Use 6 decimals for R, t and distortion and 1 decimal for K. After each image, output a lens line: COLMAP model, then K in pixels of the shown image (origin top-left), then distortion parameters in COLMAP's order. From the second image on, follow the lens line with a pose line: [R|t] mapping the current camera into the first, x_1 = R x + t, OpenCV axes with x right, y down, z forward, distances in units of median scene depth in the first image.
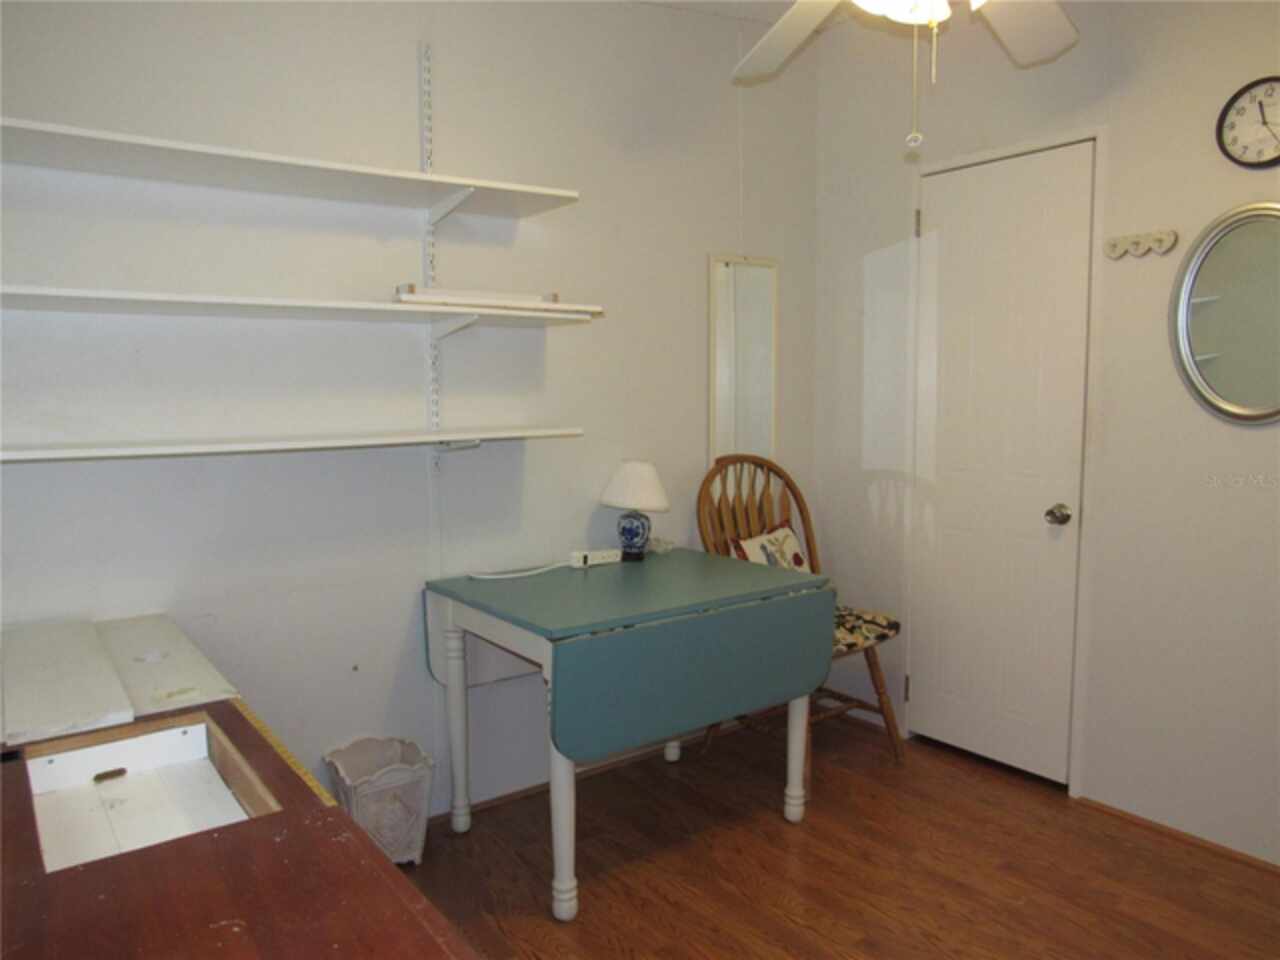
lens RADIAL K [[906.4, 0, 642.4], [0, 906.4, 481.4], [0, 0, 1]] dist [-0.022007, 0.001807]
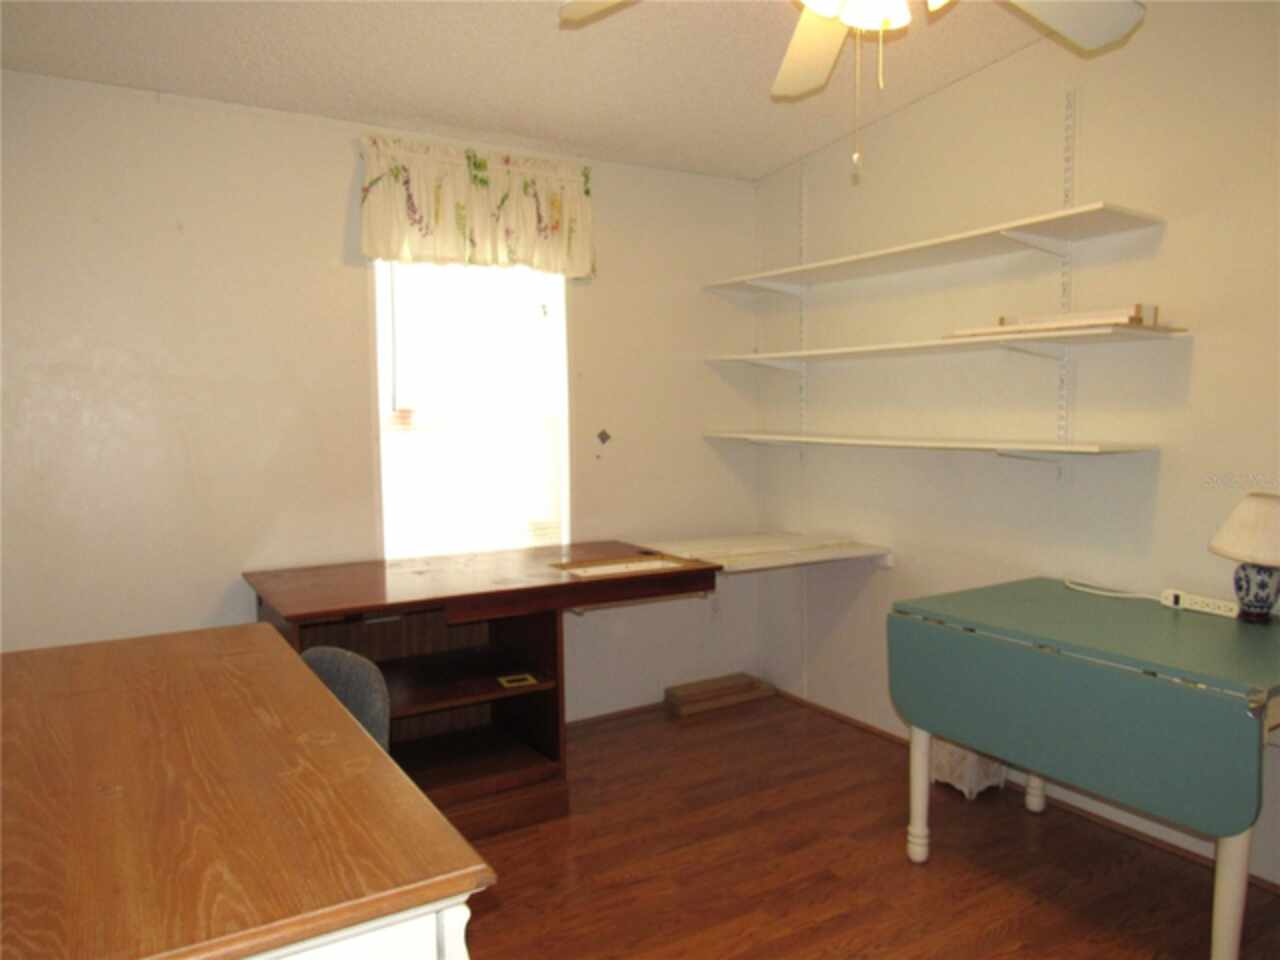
lens RADIAL K [[906.4, 0, 642.7], [0, 906.4, 477.1], [0, 0, 1]] dist [-0.022007, 0.001807]
pose [[-0.090464, 0.082073, -0.992512, 0.910147], [-0.097353, 0.991097, 0.090830, -0.064974], [0.991130, 0.104841, -0.081668, 0.596504]]
